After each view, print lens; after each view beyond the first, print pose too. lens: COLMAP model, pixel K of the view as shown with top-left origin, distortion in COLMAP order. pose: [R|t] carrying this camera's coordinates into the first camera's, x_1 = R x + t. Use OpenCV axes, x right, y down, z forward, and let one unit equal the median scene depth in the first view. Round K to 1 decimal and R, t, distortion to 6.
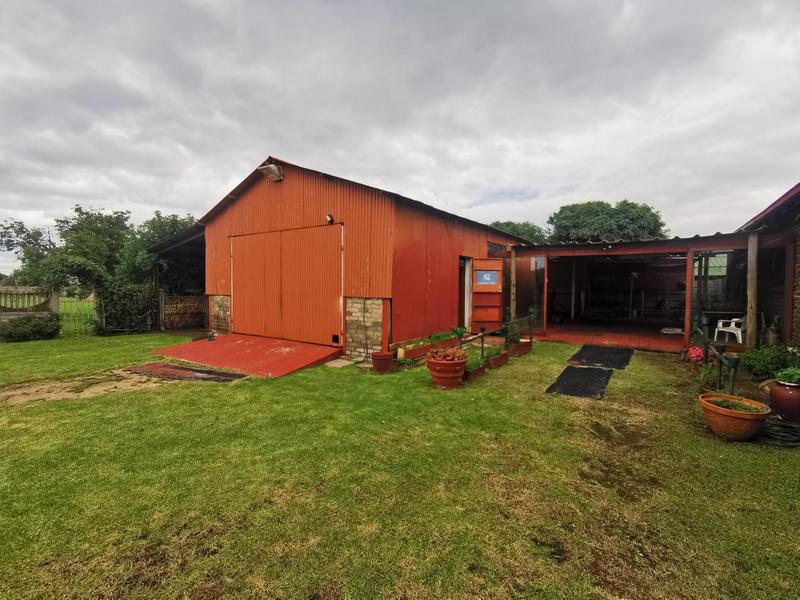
lens RADIAL K [[371.2, 0, 399.3], [0, 371.2, 297.5], [0, 0, 1]] dist [-0.002048, -0.000351]
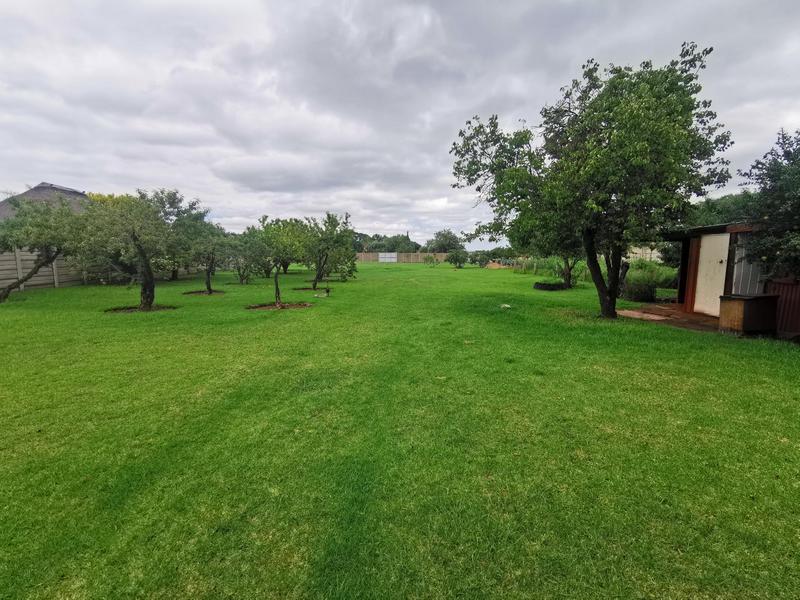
lens RADIAL K [[371.2, 0, 400.0], [0, 371.2, 298.5], [0, 0, 1]] dist [-0.002048, -0.000351]
pose [[0.640060, 0.101791, -0.761553, -0.711578], [-0.032016, 0.993858, 0.105933, -0.021965], [0.767658, -0.043422, 0.639387, 0.594198]]
